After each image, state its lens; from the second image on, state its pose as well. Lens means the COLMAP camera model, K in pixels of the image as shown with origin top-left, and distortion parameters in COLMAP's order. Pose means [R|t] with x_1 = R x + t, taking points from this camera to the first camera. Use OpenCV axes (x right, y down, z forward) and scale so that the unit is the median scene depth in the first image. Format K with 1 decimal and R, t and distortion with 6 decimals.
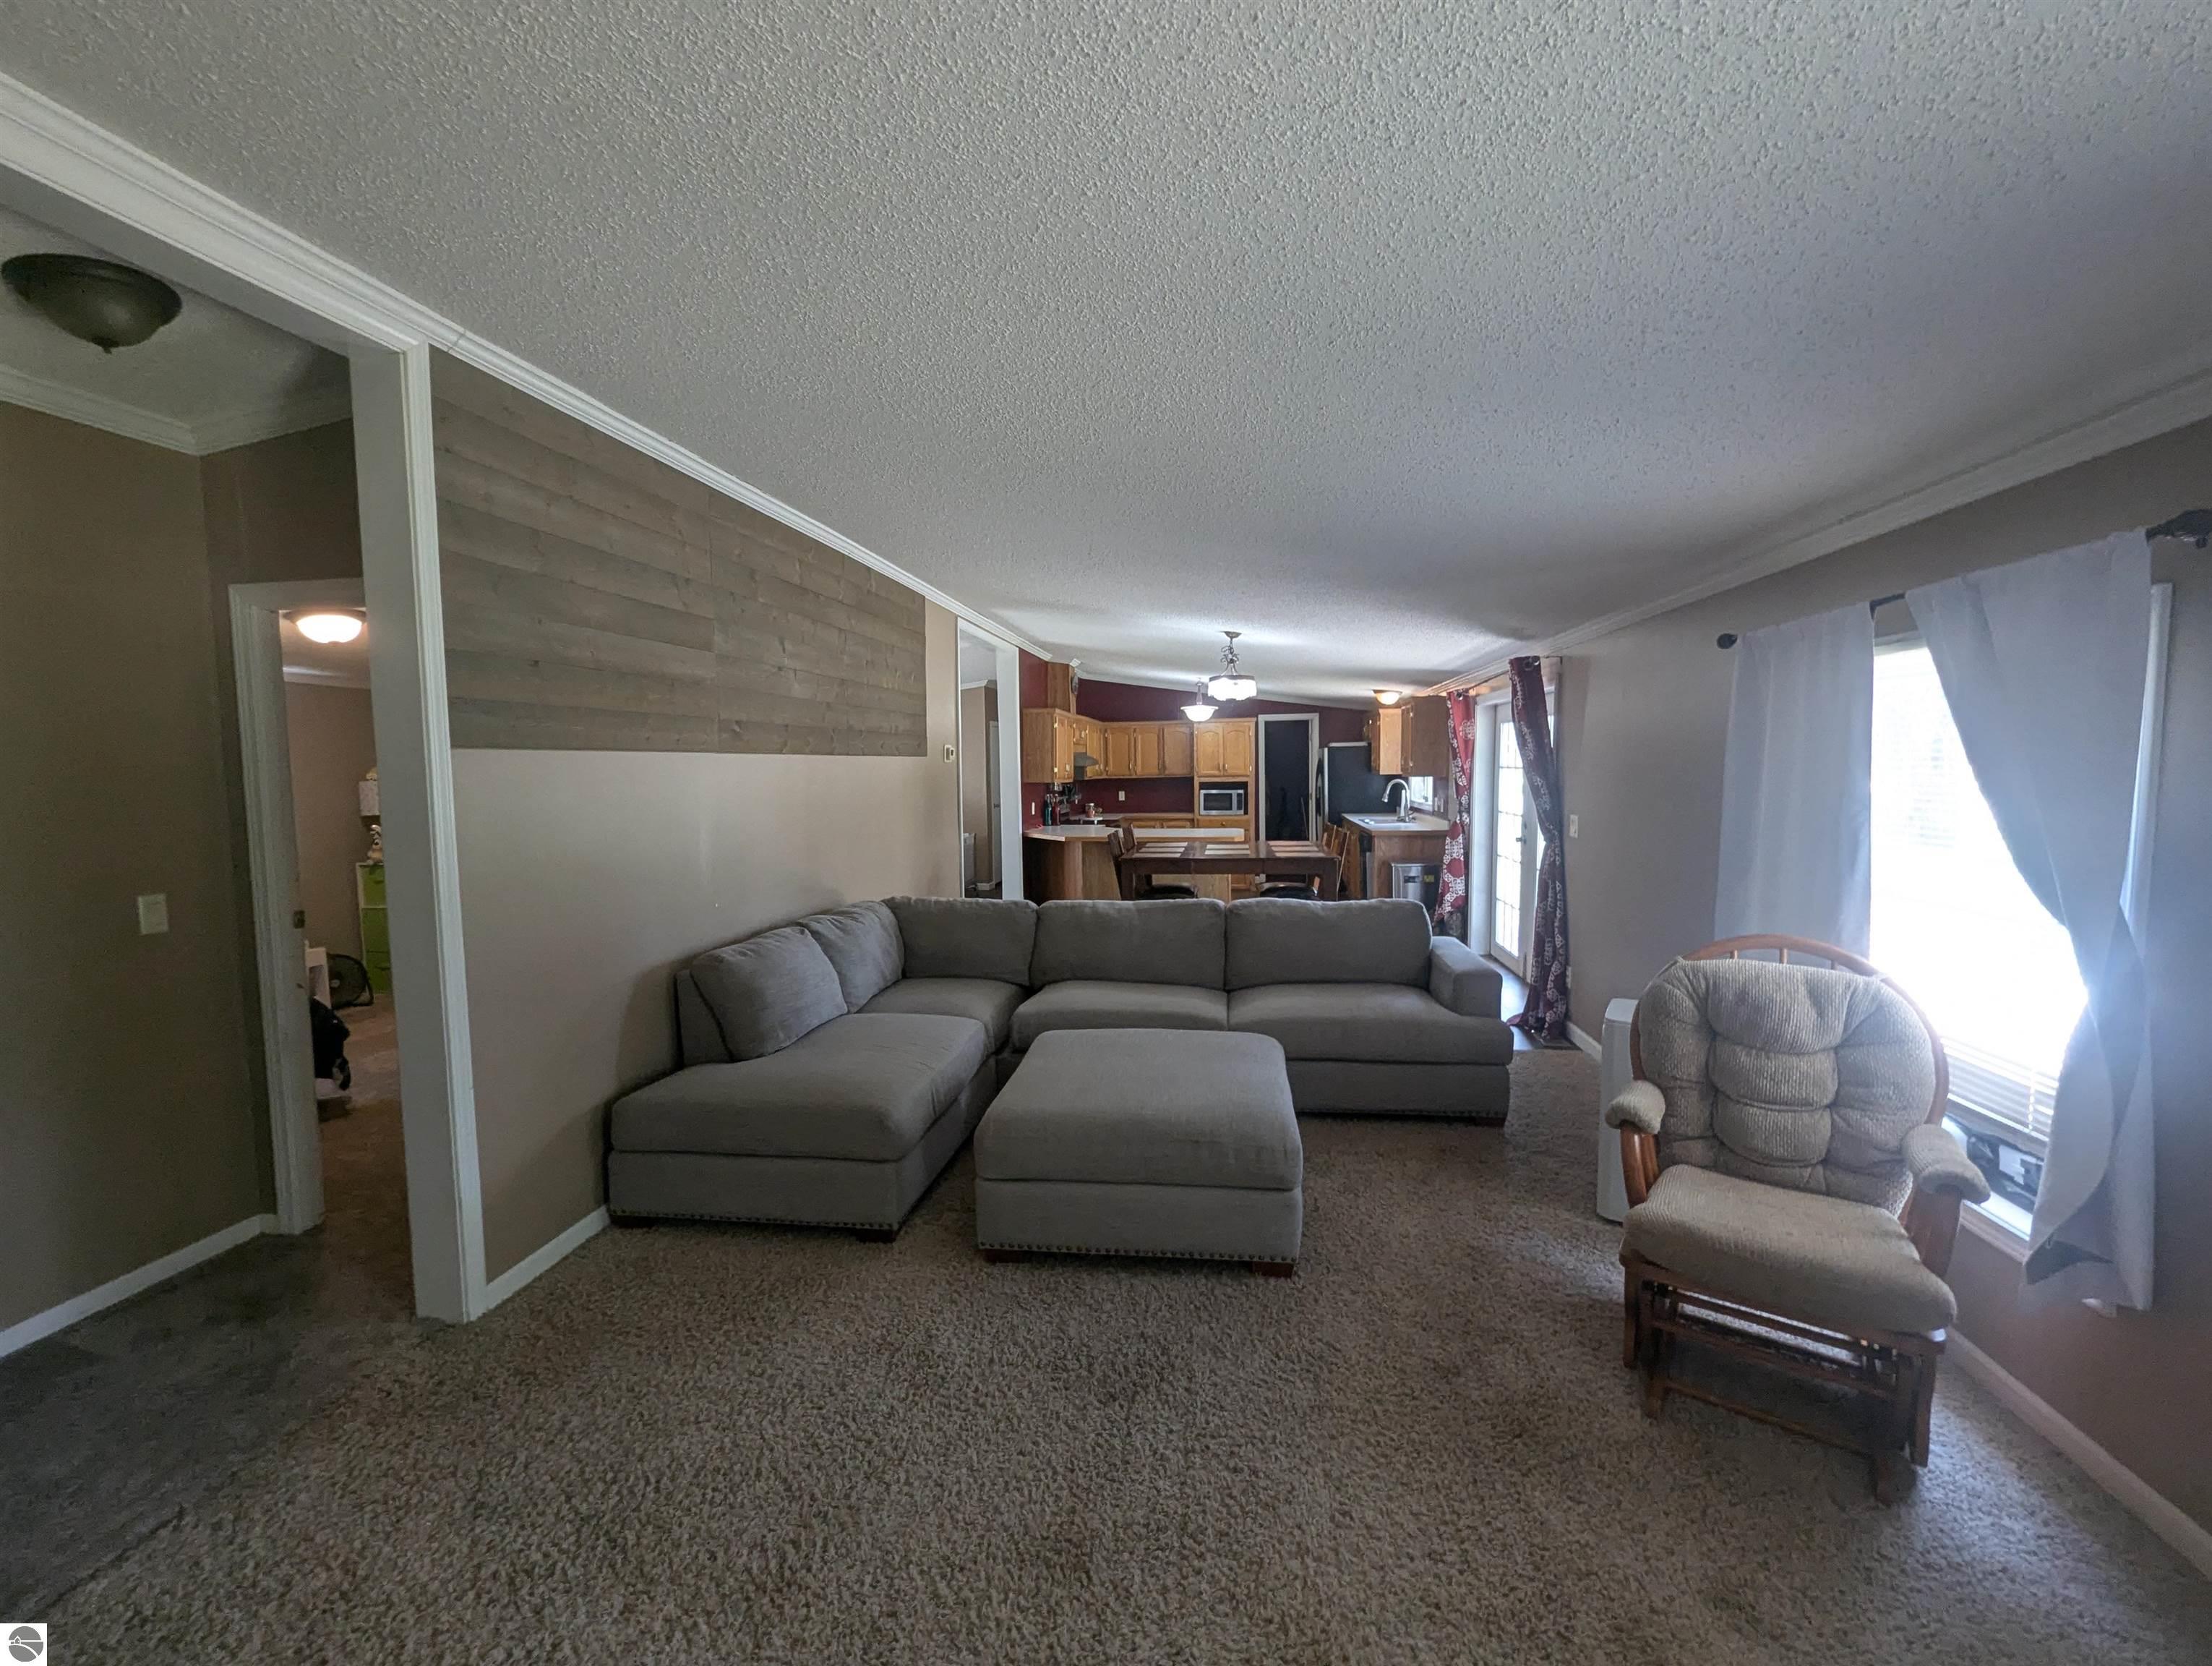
lens RADIAL K [[916.2, 0, 1107.1], [0, 916.2, 839.3], [0, 0, 1]] dist [-0.000895, 0.000857]
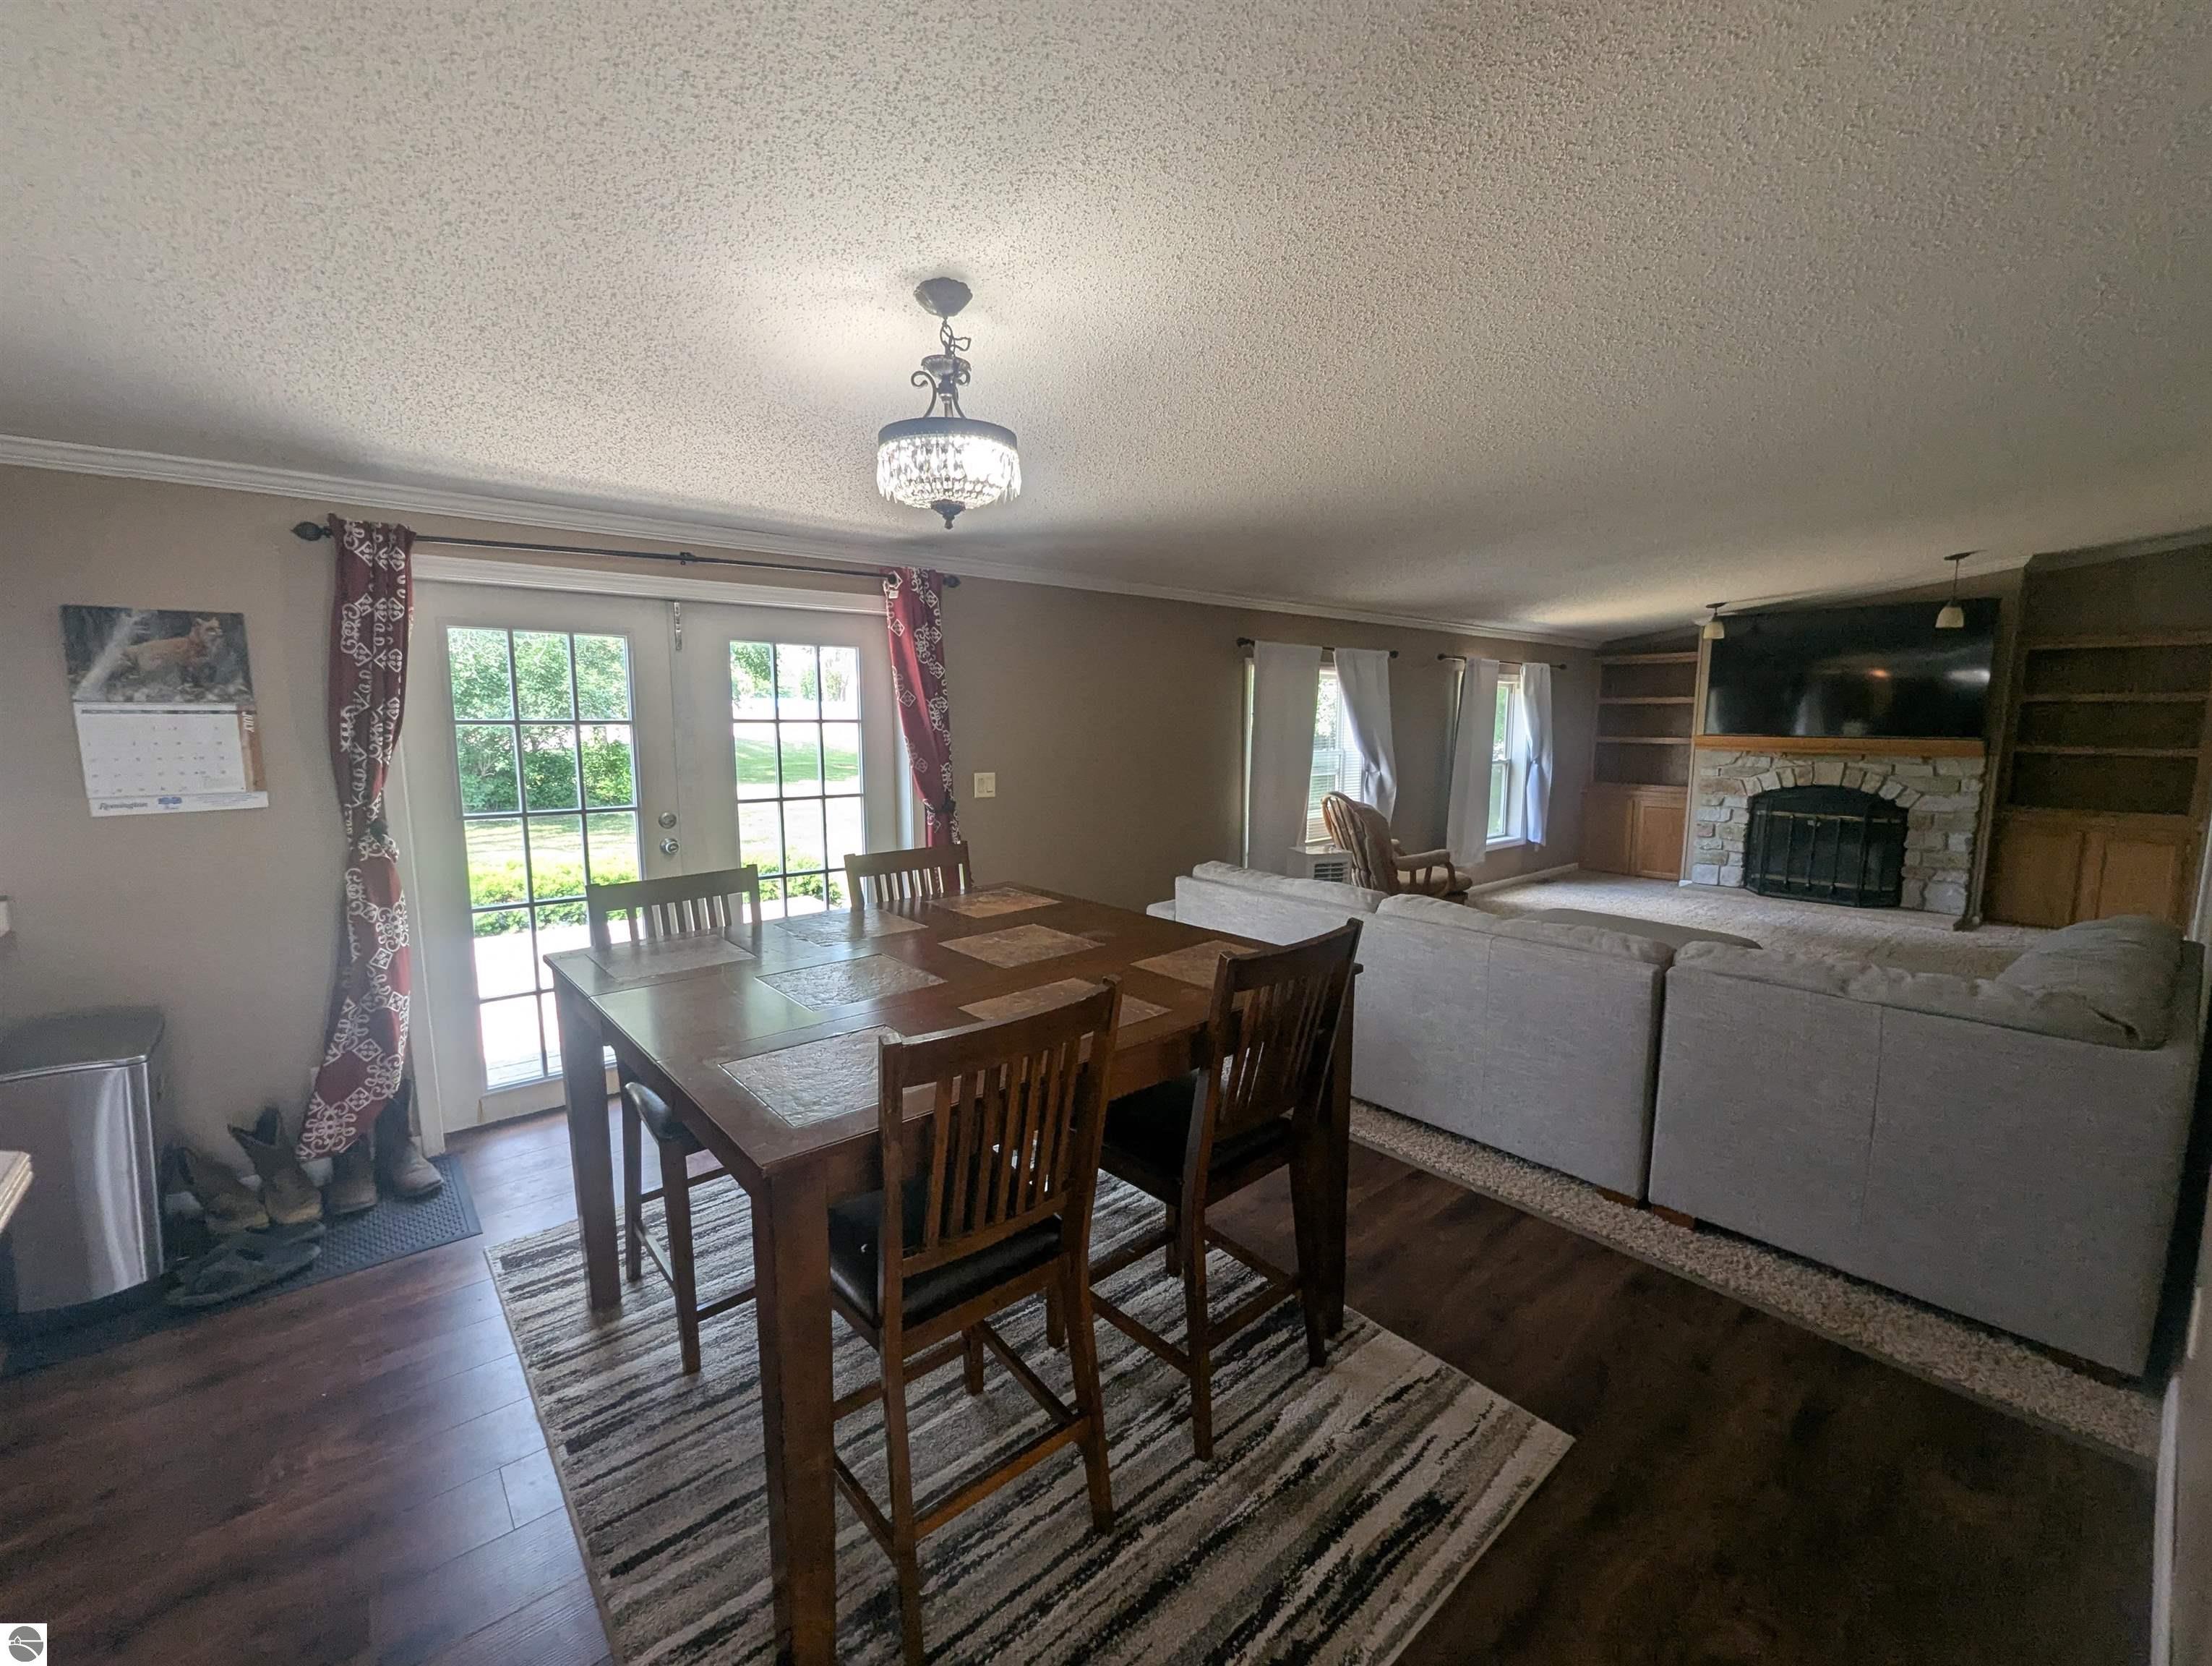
lens RADIAL K [[916.2, 0, 1107.1], [0, 916.2, 839.3], [0, 0, 1]] dist [-0.000895, 0.000857]
pose [[-0.755681, -0.073522, 0.650800, -0.232177], [0.062702, 0.980993, 0.183632, -0.164482], [-0.651932, 0.179574, -0.736708, 2.194261]]
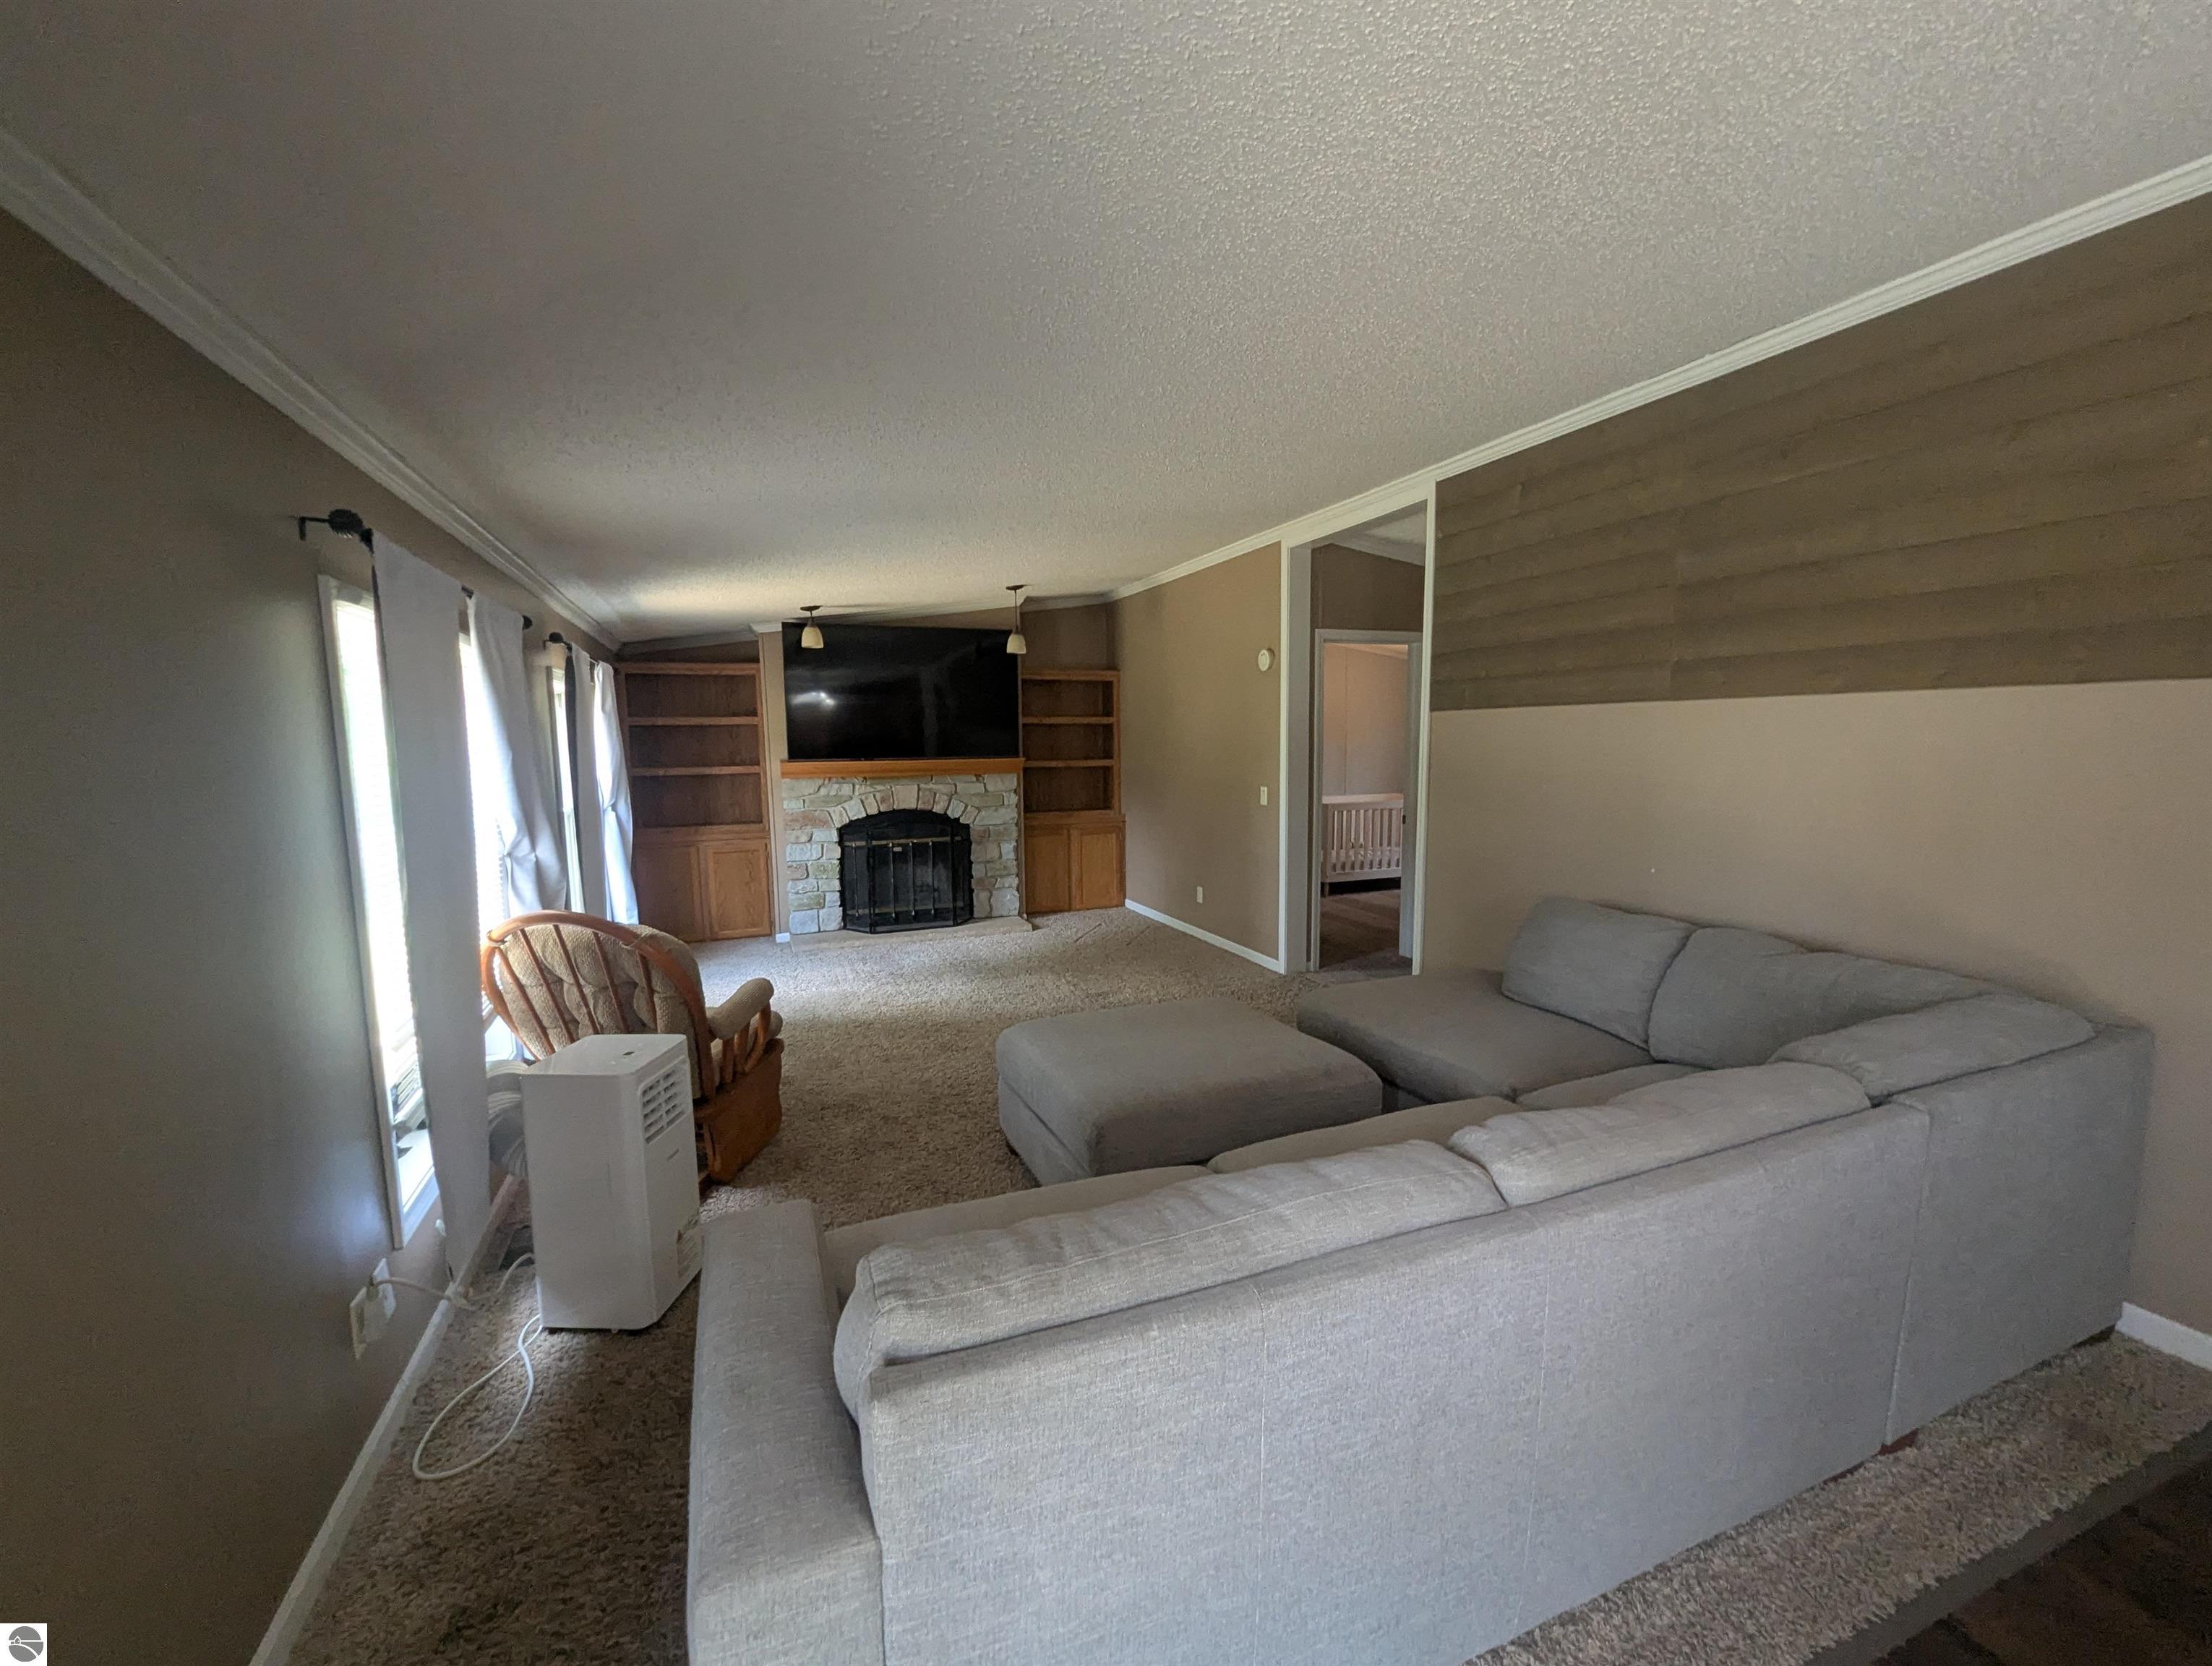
lens RADIAL K [[917.6, 0, 1108.1], [0, 917.6, 839.6], [0, 0, 1]] dist [-0.000590, -0.000430]
pose [[-0.861096, 0.082785, -0.501658, 0.506001], [-0.016608, 0.981549, 0.190486, -0.128632], [0.508171, 0.172358, -0.843833, 1.546142]]
